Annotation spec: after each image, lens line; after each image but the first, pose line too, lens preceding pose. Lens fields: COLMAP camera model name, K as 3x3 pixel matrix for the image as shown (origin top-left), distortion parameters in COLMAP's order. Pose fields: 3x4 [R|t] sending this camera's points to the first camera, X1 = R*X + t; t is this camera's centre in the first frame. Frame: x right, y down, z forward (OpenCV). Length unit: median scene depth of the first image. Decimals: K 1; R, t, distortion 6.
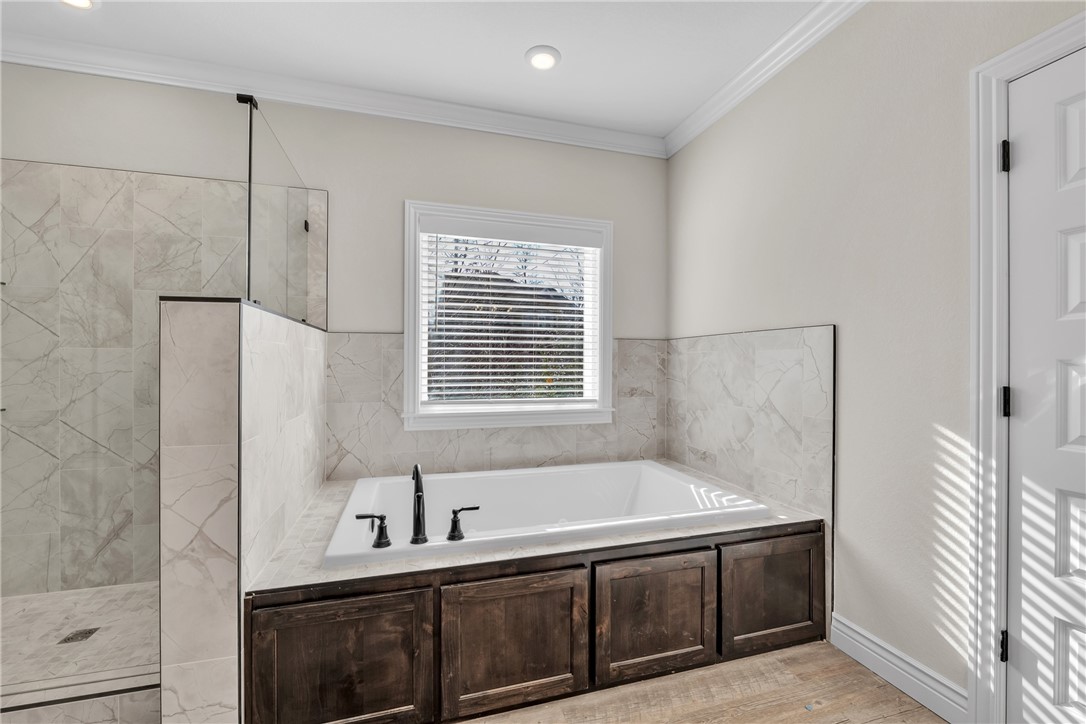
lens RADIAL K [[447.1, 0, 543.0], [0, 447.1, 362.0], [0, 0, 1]] dist [-0.014127, 0.000466]
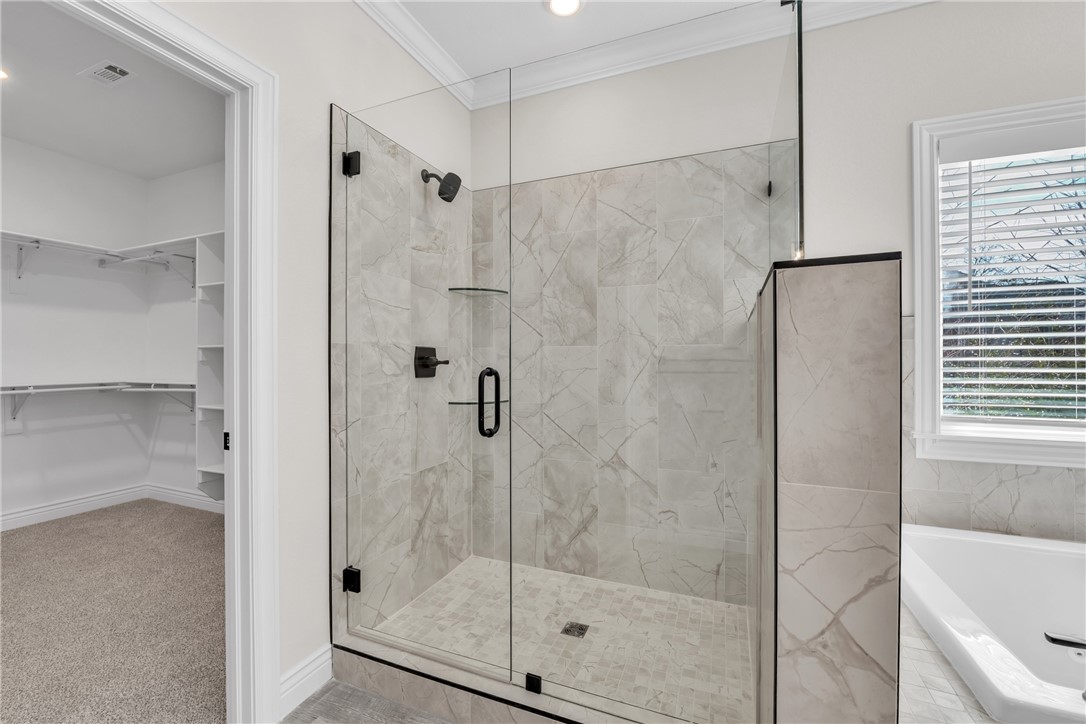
lens RADIAL K [[449.6, 0, 541.4], [0, 449.6, 359.5], [0, 0, 1]] dist [-0.012352, 0.001006]
pose [[0.774393, -0.004721, -0.632687, -0.388210], [0.005153, 0.999986, -0.001155, 0.000771], [0.632684, -0.002366, 0.774406, 0.126776]]
